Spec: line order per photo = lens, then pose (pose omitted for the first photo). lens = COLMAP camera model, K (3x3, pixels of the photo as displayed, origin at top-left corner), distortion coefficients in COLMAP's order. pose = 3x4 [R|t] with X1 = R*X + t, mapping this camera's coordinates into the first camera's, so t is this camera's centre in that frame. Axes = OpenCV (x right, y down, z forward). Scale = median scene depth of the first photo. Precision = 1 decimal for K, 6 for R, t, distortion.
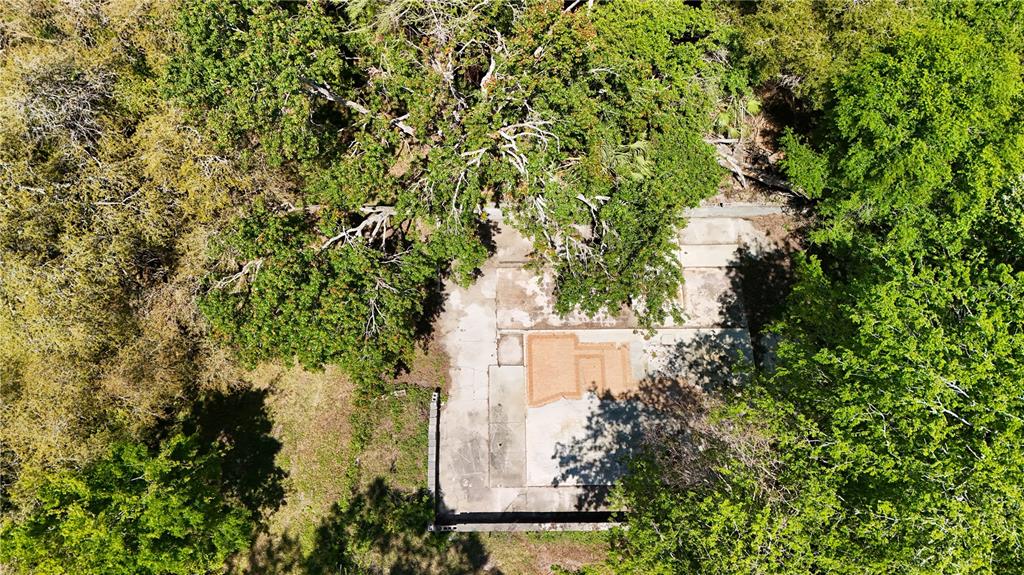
lens RADIAL K [[738.0, 0, 511.9], [0, 738.0, 285.5], [0, 0, 1]] dist [0.070207, -0.063382]
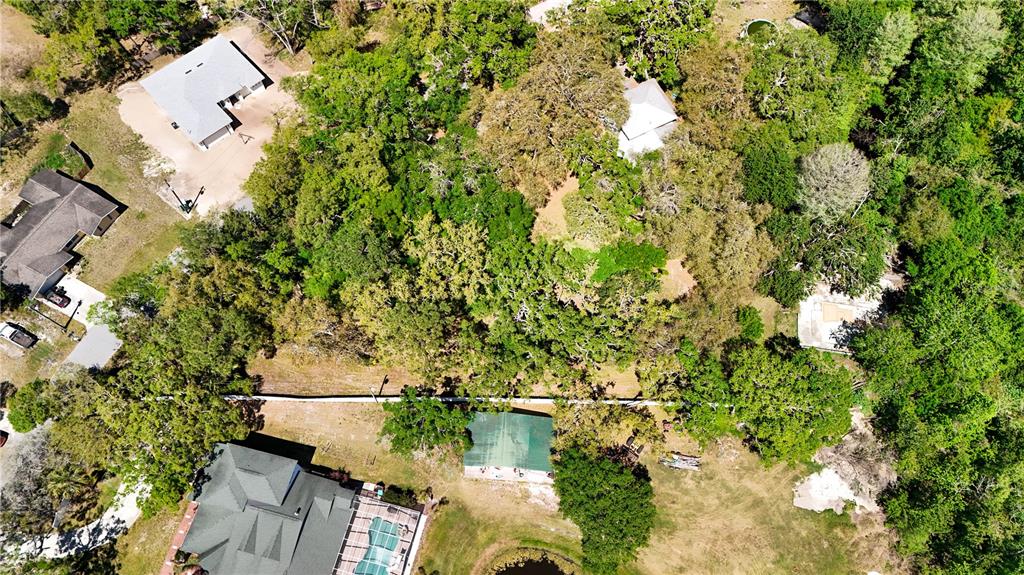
lens RADIAL K [[738.0, 0, 505.5], [0, 738.0, 294.0], [0, 0, 1]] dist [0.070207, -0.063382]
pose [[0.986068, 0.151006, -0.069760, -1.298677], [-0.153874, 0.987370, -0.037726, 0.415628], [0.063182, 0.047935, 0.996850, -2.789235]]
